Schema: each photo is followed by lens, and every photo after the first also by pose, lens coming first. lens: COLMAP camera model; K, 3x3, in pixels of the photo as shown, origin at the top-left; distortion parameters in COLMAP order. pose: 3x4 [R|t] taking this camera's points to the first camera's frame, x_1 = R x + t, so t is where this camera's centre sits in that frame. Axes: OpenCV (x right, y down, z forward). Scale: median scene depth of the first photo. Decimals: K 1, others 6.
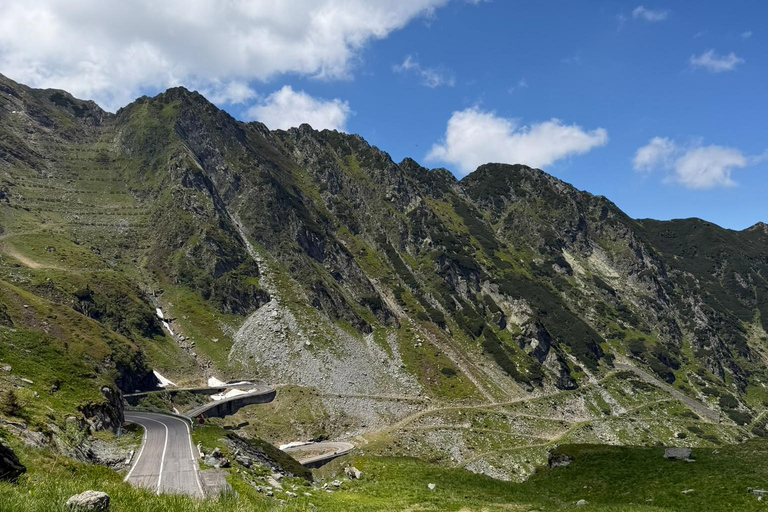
lens RADIAL K [[806.6, 0, 384.0], [0, 806.6, 256.0], [0, 0, 1]] dist [-0.001961, 0.000076]
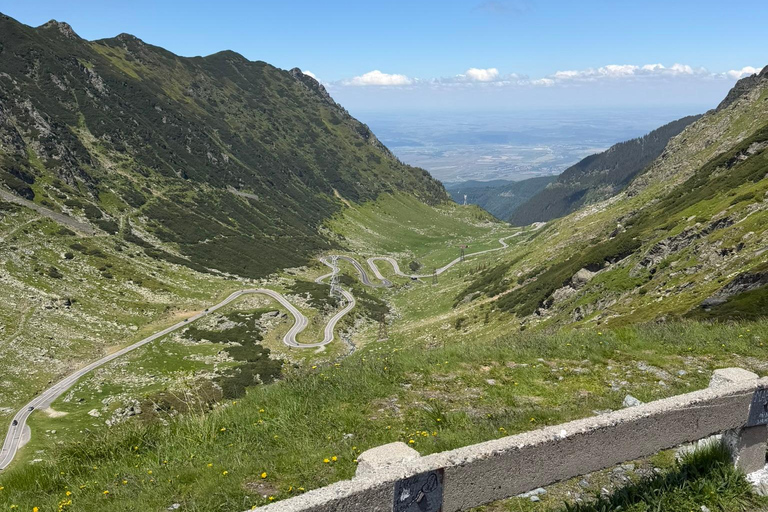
lens RADIAL K [[718.0, 0, 394.5], [0, 718.0, 254.5], [0, 0, 1]] dist [0.144153, -0.279358]
pose [[0.558238, -0.170564, 0.811959, -0.087255], [-0.050444, 0.969853, 0.238413, 0.001771], [-0.828146, -0.174050, 0.532805, 0.205517]]
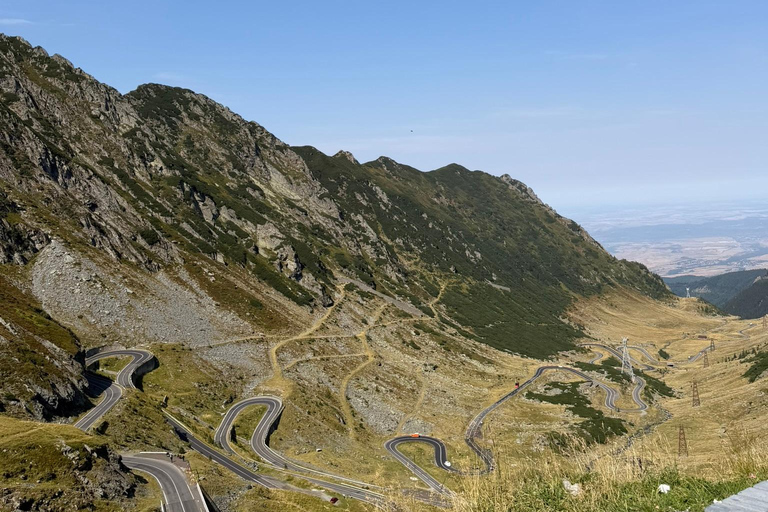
lens RADIAL K [[731.3, 0, 380.0], [0, 731.3, 182.5], [0, 0, 1]] dist [0.170882, -0.421712]
pose [[0.730360, -0.008319, 0.683012, -0.343264], [-0.000814, 0.999915, 0.013049, -0.010503], [-0.683062, -0.010087, 0.730291, 0.210411]]
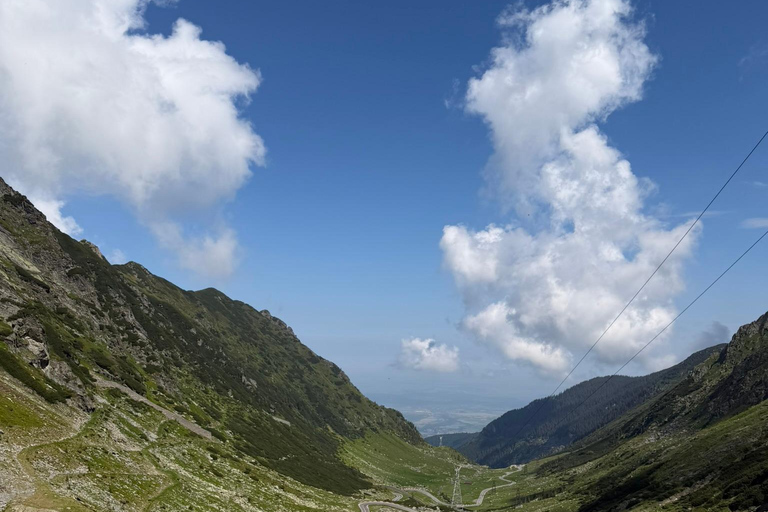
lens RADIAL K [[723.8, 0, 387.3], [0, 723.8, 338.5], [0, 0, 1]] dist [0.166111, -0.362408]
pose [[0.410728, 0.052582, 0.910240, -0.231781], [-0.089382, 0.995849, -0.017196, 0.078108], [-0.907366, -0.074296, 0.413723, 0.435033]]
